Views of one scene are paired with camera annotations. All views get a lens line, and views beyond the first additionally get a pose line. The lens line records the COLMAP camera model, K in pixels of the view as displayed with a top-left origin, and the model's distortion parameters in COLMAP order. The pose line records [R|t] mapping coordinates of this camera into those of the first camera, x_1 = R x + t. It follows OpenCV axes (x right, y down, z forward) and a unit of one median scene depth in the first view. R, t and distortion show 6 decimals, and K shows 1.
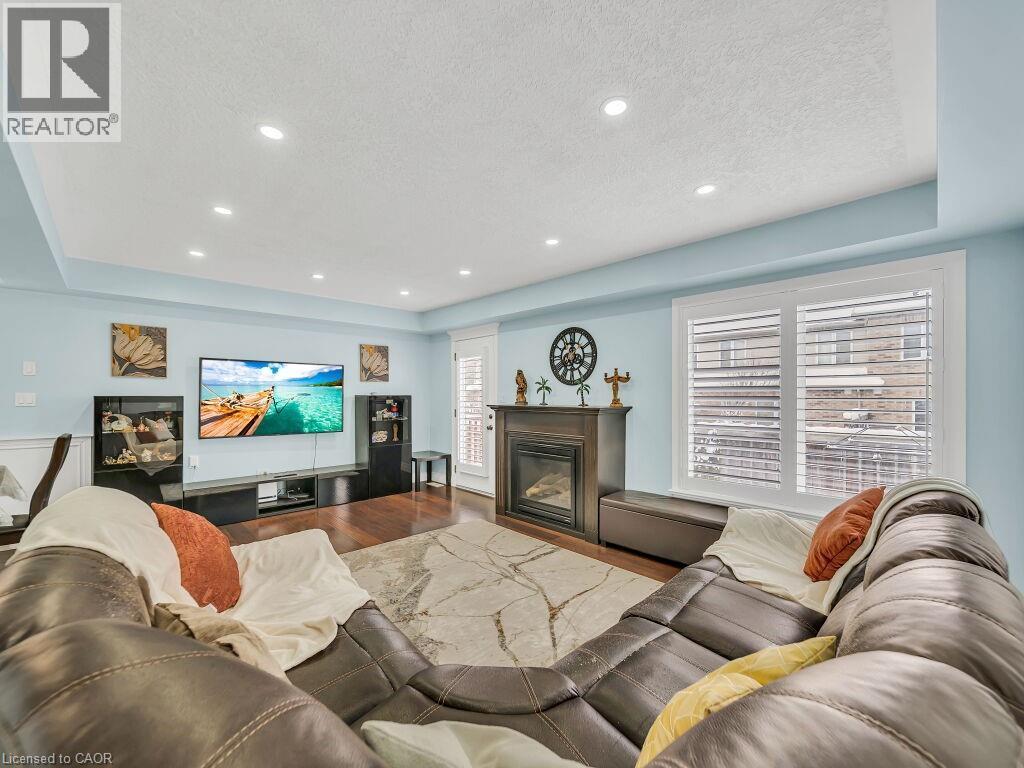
lens RADIAL K [[418.4, 0, 508.4], [0, 418.4, 401.4], [0, 0, 1]] dist [0.000146, -0.000054]
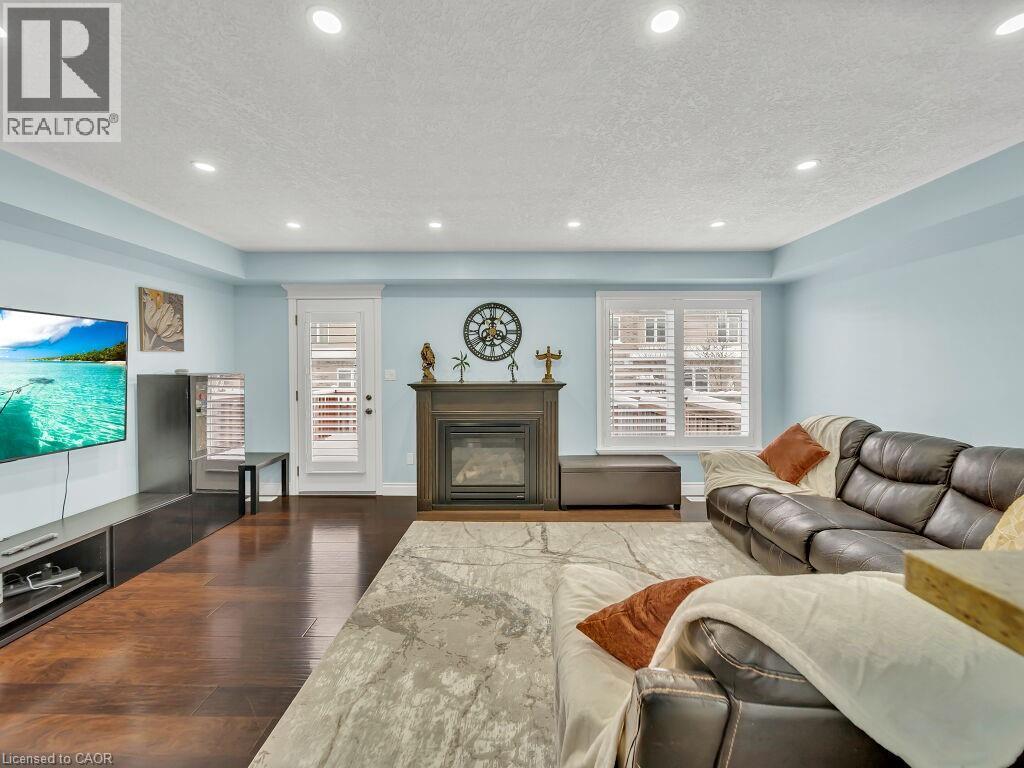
lens RADIAL K [[410.5, 0, 509.8], [0, 410.5, 369.7], [0, 0, 1]] dist [-0.000932, -0.000177]
pose [[0.691388, -0.010344, 0.722409, -0.519511], [0.014469, 0.999895, 0.000469, -0.018058], [-0.722338, 0.010128, 0.691466, 0.295034]]
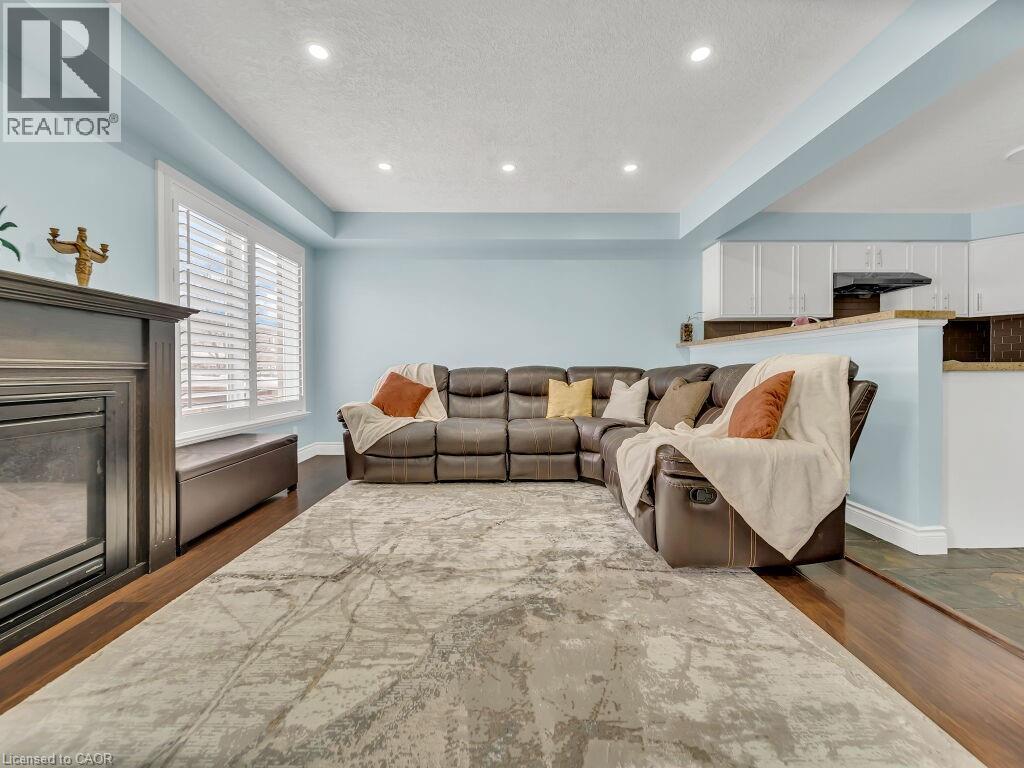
lens RADIAL K [[410.5, 0, 509.8], [0, 410.5, 369.7], [0, 0, 1]] dist [-0.000932, -0.000177]
pose [[-0.730300, 0.004173, 0.683114, -0.389408], [0.011548, 0.999914, 0.006237, 0.080170], [-0.683029, 0.012443, -0.730285, 0.895007]]
